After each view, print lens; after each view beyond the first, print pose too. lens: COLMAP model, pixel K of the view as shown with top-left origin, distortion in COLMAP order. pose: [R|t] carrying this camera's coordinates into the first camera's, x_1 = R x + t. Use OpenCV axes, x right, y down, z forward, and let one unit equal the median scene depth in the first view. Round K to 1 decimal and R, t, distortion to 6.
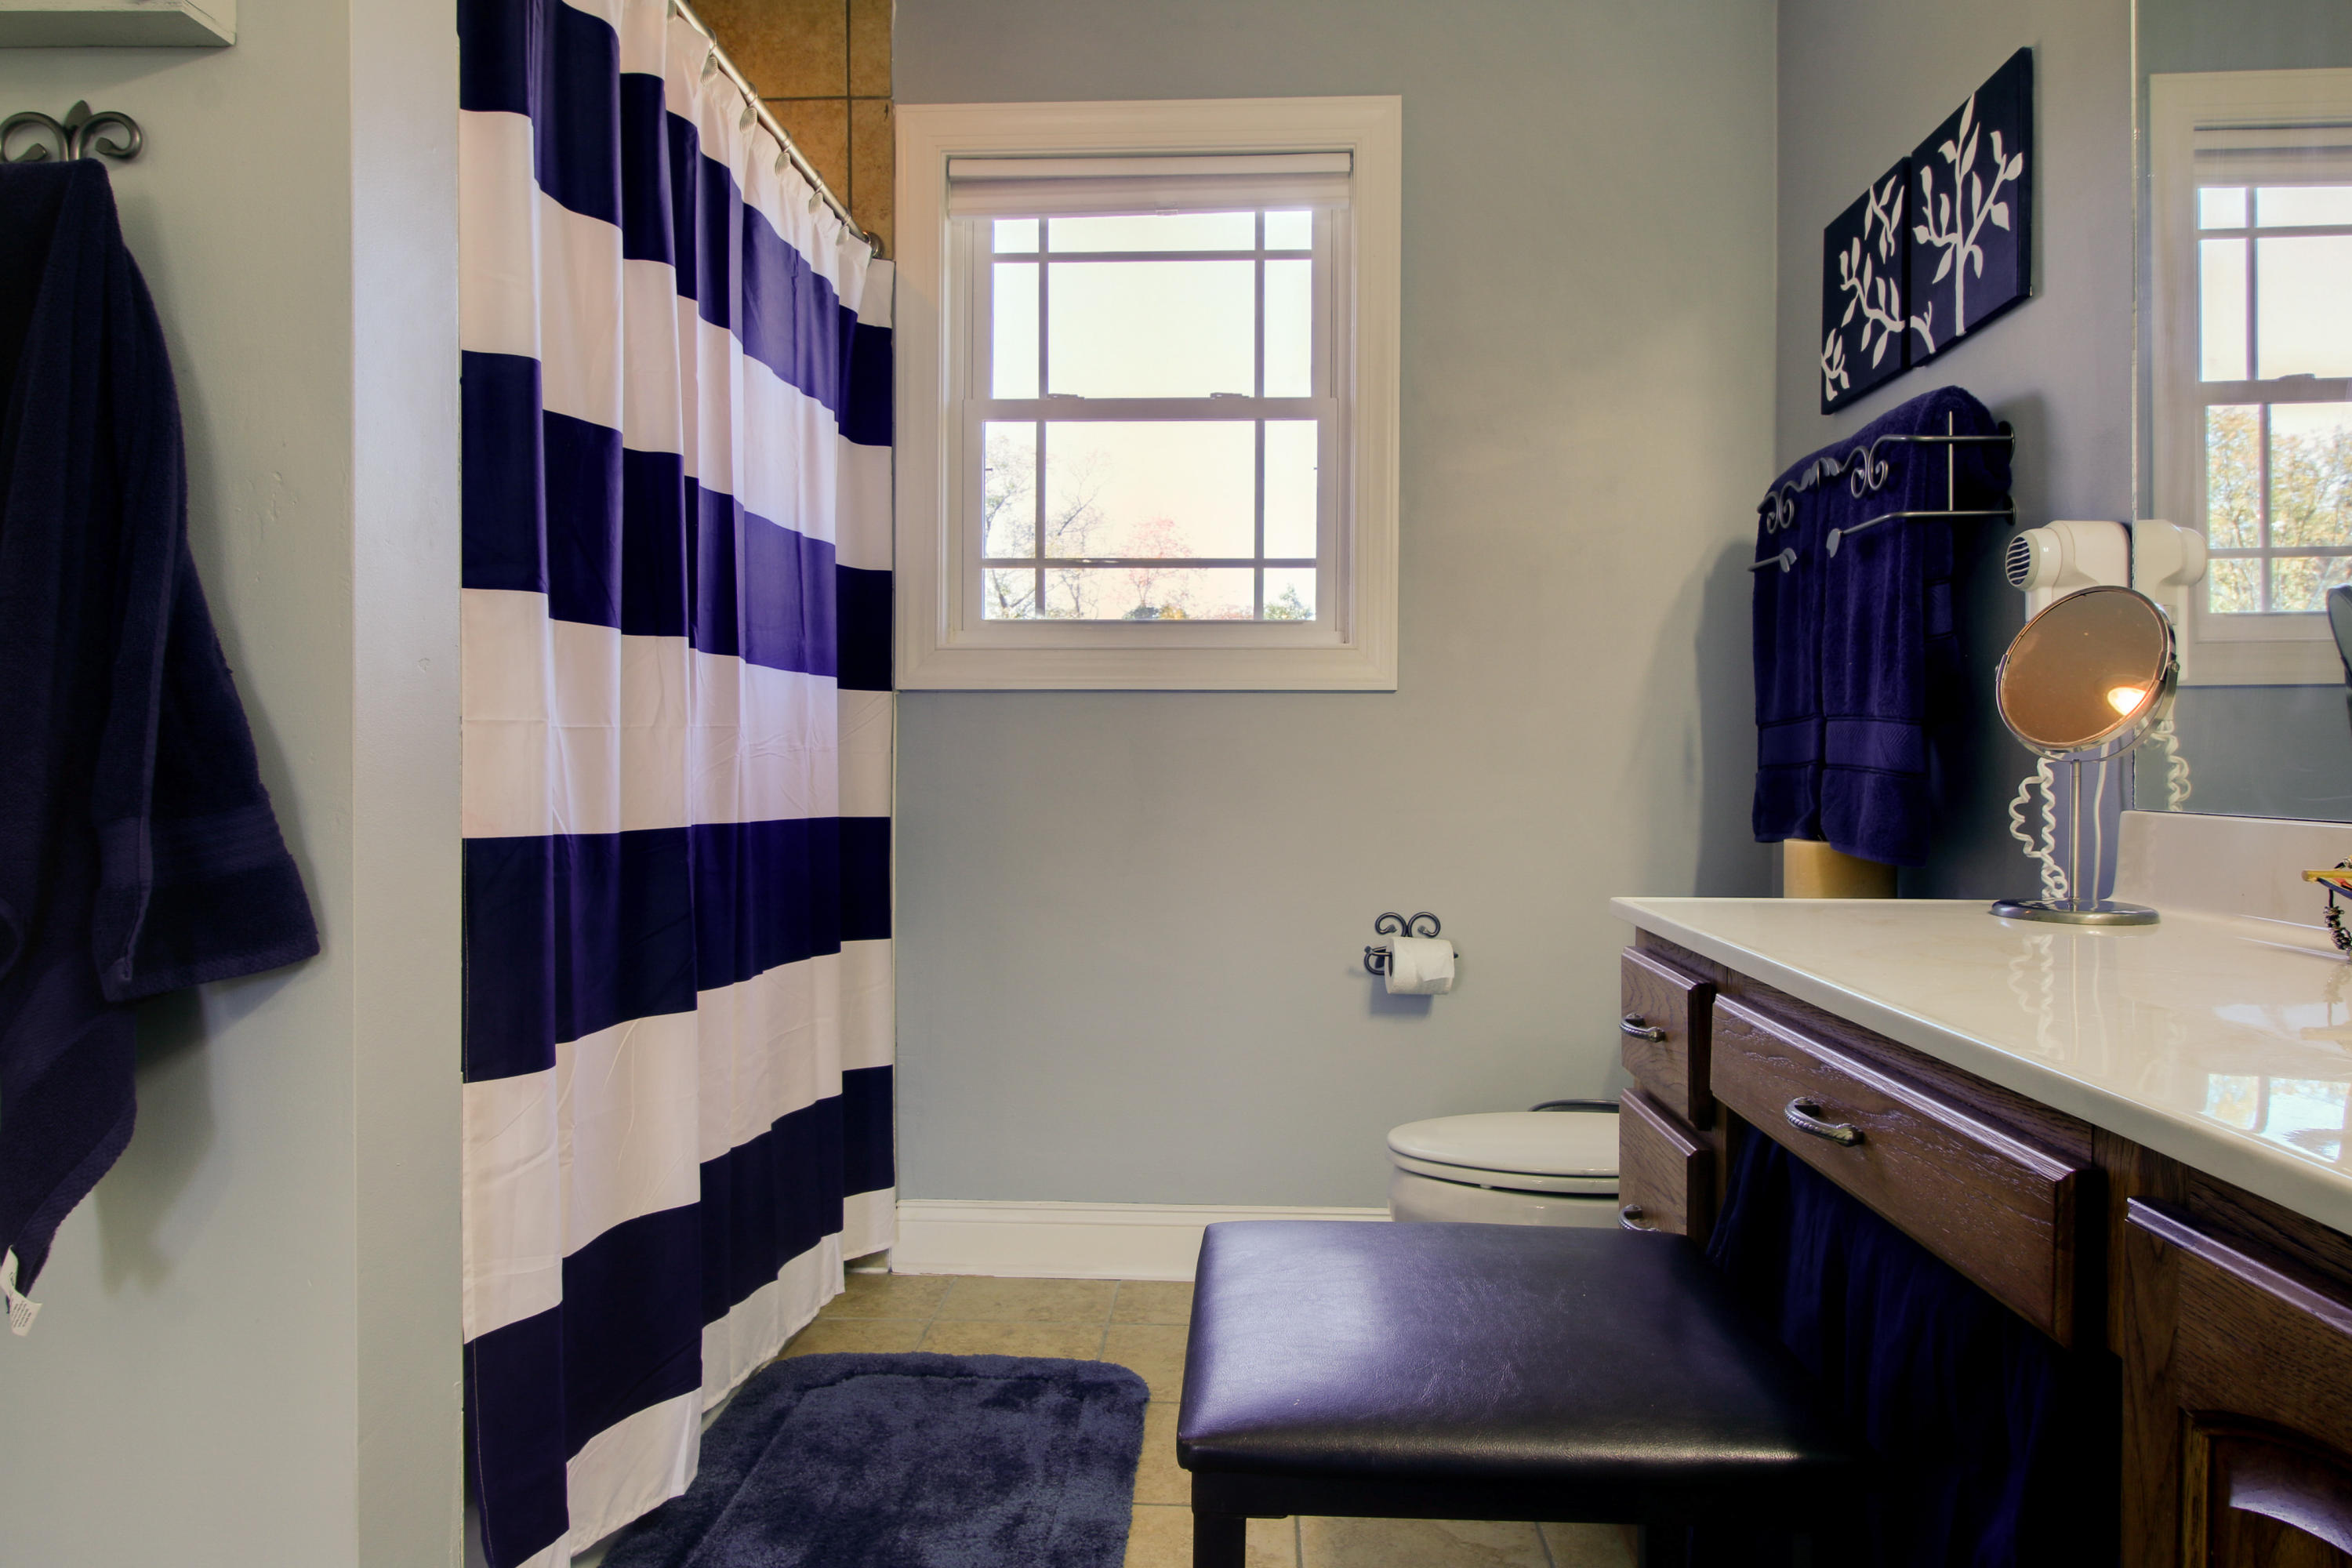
lens RADIAL K [[1474.7, 0, 1183.4], [0, 1474.7, 775.9], [0, 0, 1]] dist [0.010385, -0.008160]
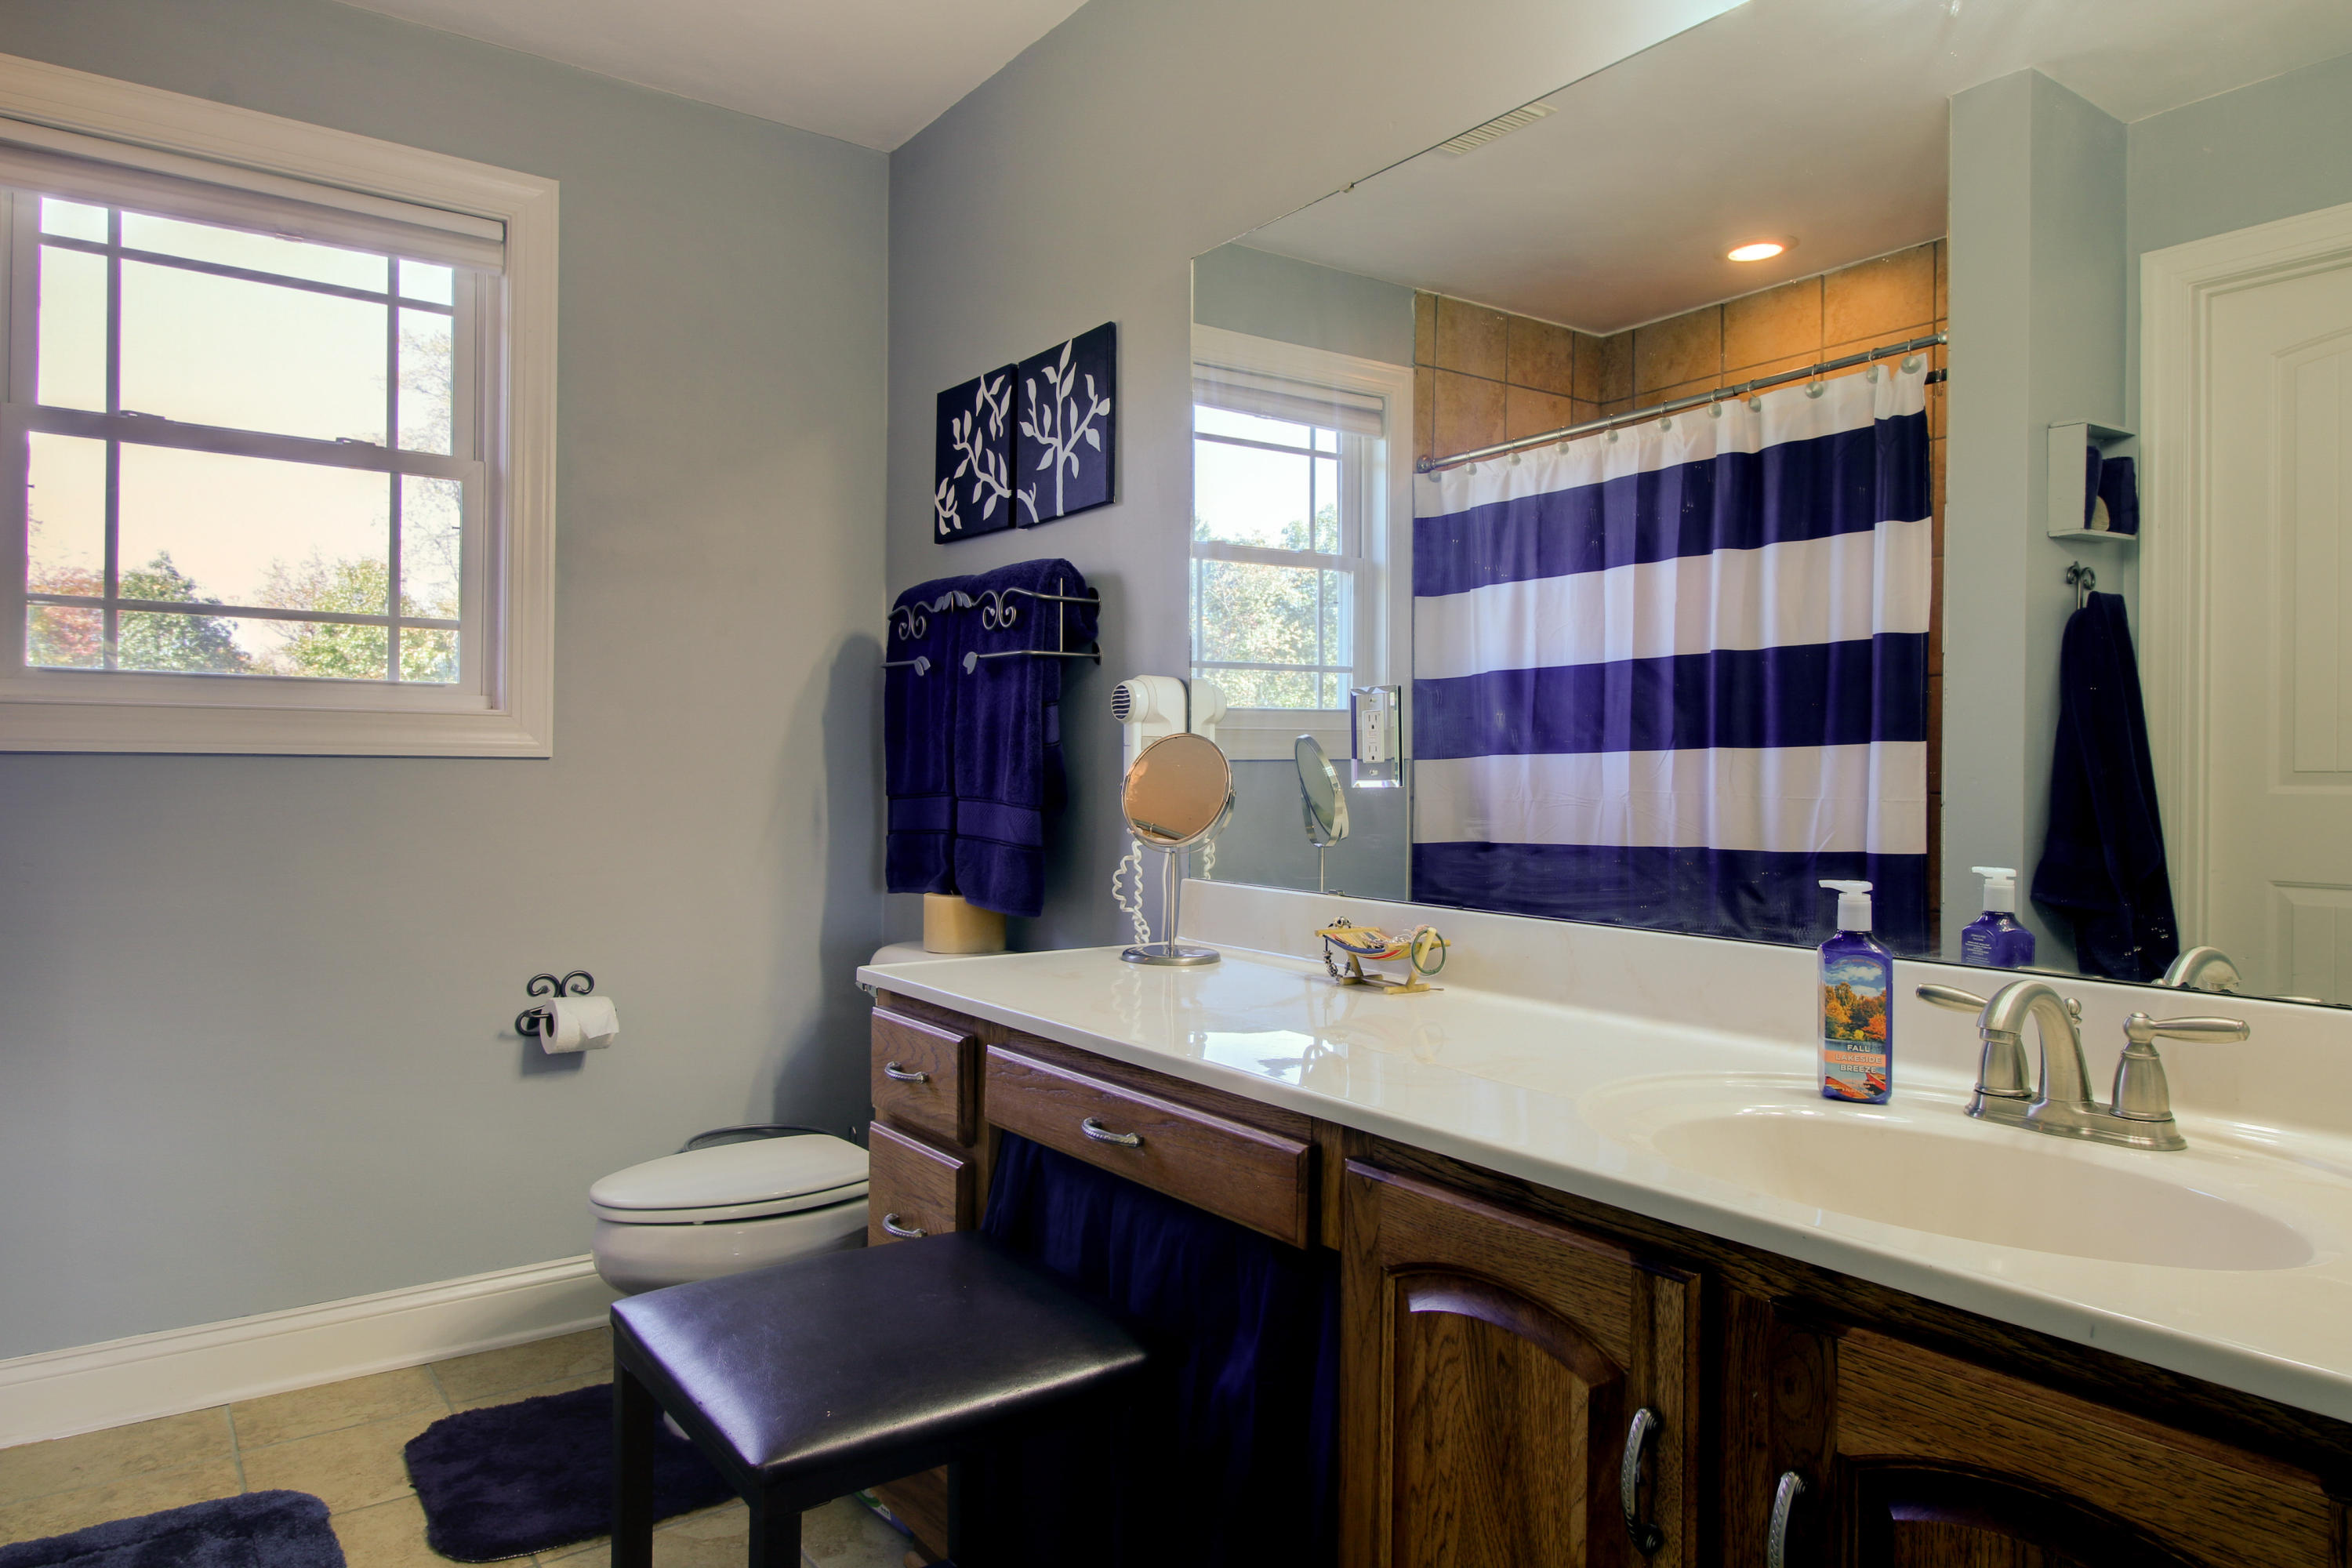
lens RADIAL K [[1474.7, 0, 1161.6], [0, 1474.7, 783.5], [0, 0, 1]] dist [0.010385, -0.008160]
pose [[0.777969, -0.005012, 0.628283, -0.206106], [0.000238, 0.999970, 0.007683, -0.057705], [-0.628303, -0.005828, 0.777947, -0.079960]]
